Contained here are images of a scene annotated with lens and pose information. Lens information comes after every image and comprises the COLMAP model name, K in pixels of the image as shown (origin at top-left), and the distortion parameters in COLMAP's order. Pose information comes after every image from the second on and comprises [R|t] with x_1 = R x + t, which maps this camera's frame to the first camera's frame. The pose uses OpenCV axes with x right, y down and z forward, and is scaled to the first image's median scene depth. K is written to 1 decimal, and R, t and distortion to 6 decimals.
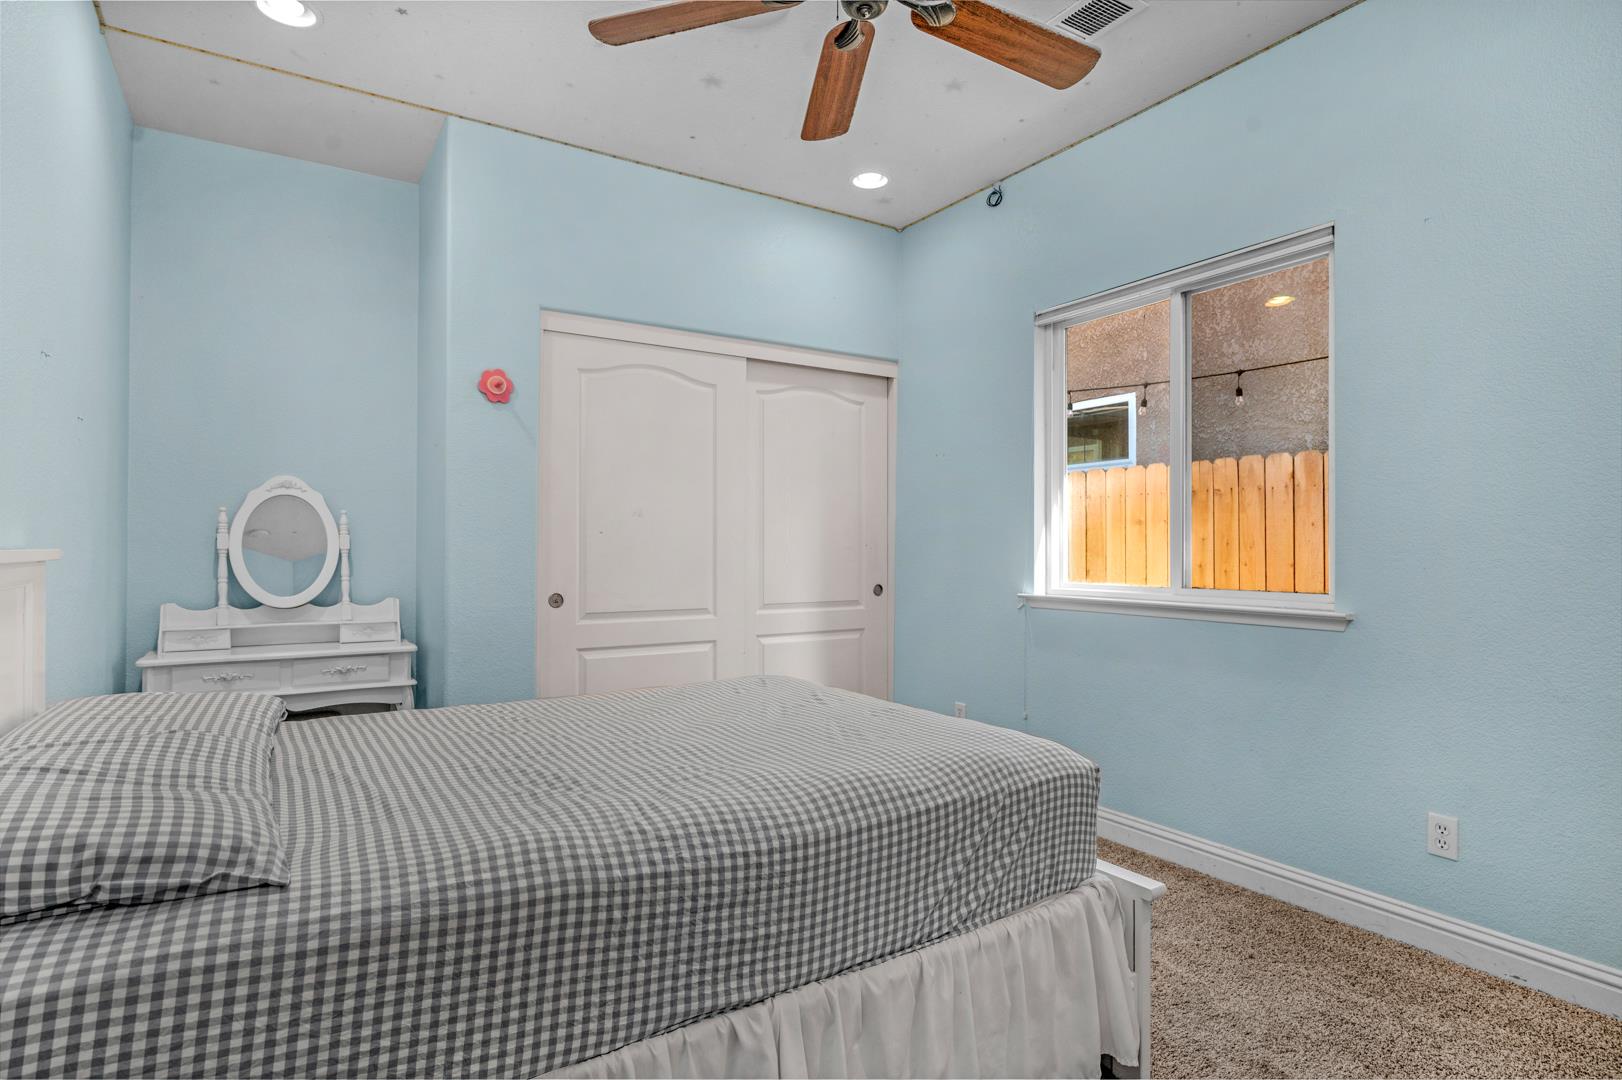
lens RADIAL K [[846.7, 0, 811.0], [0, 846.7, 540.0], [0, 0, 1]] dist [-0.002047, -0.000207]
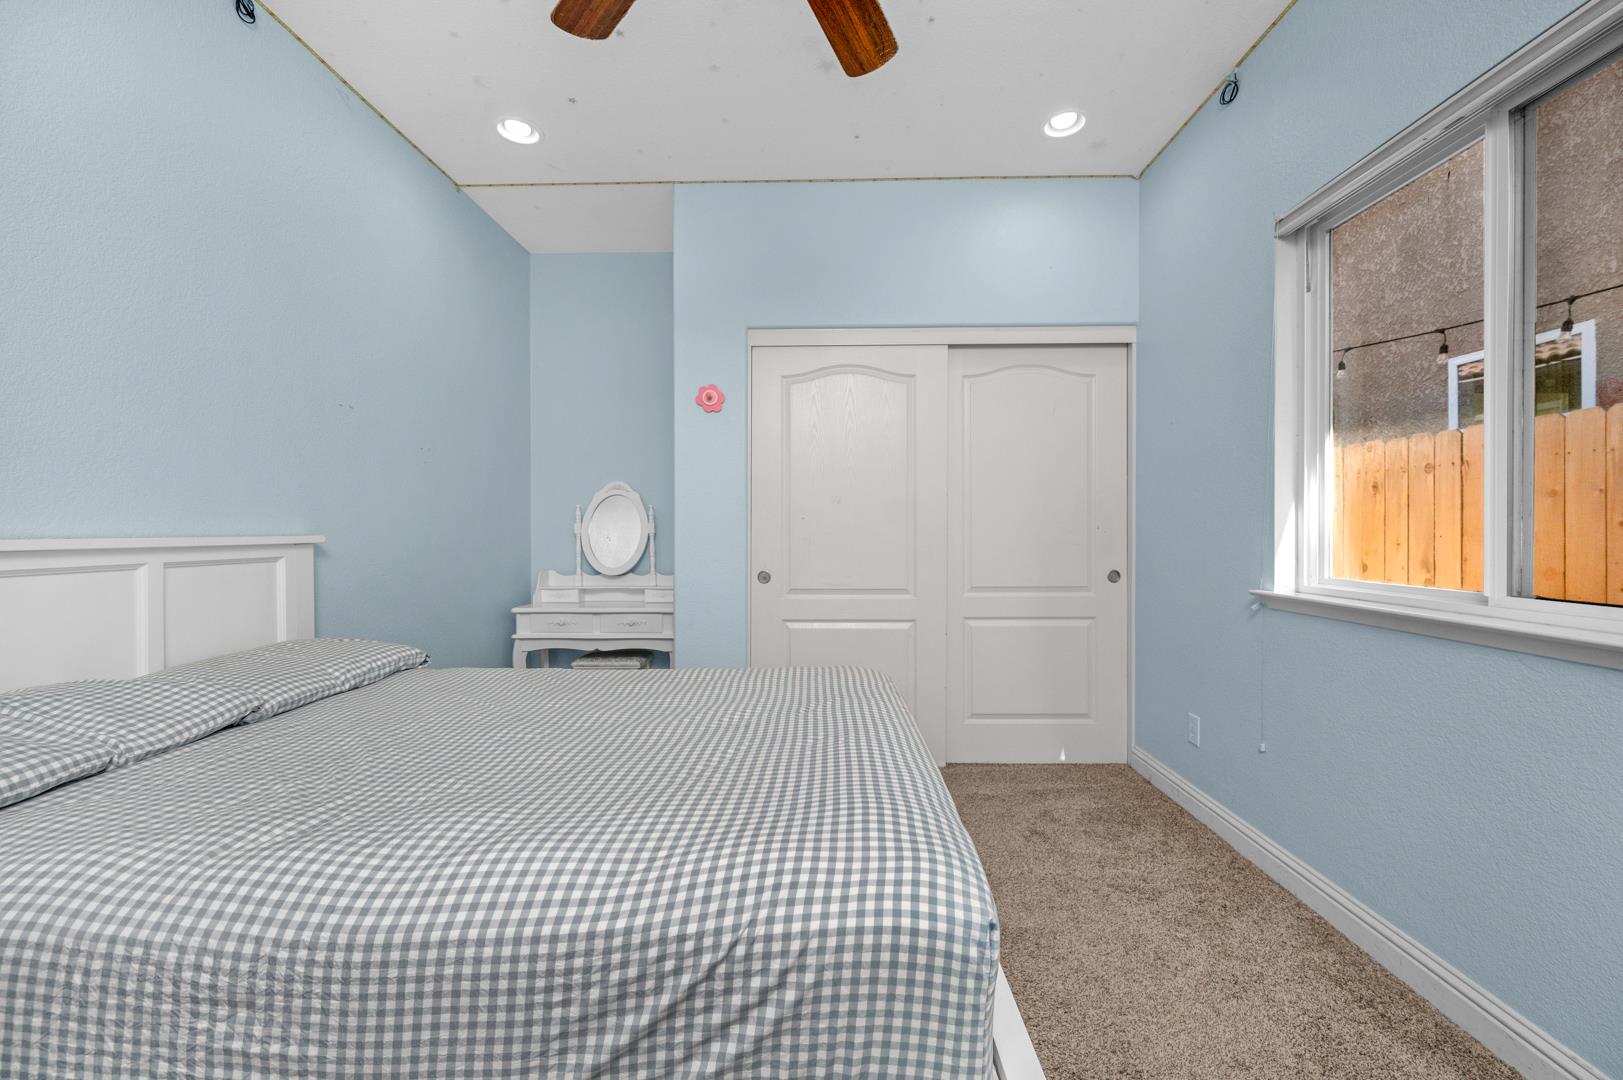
lens RADIAL K [[643.4, 0, 810.8], [0, 643.4, 535.8], [0, 0, 1]] dist [-0.000417, 0.000348]
pose [[0.834560, 0.001922, -0.550914, 0.239176], [0.008817, 0.999819, 0.016844, 0.000102], [0.550847, -0.018915, 0.834392, 0.289766]]
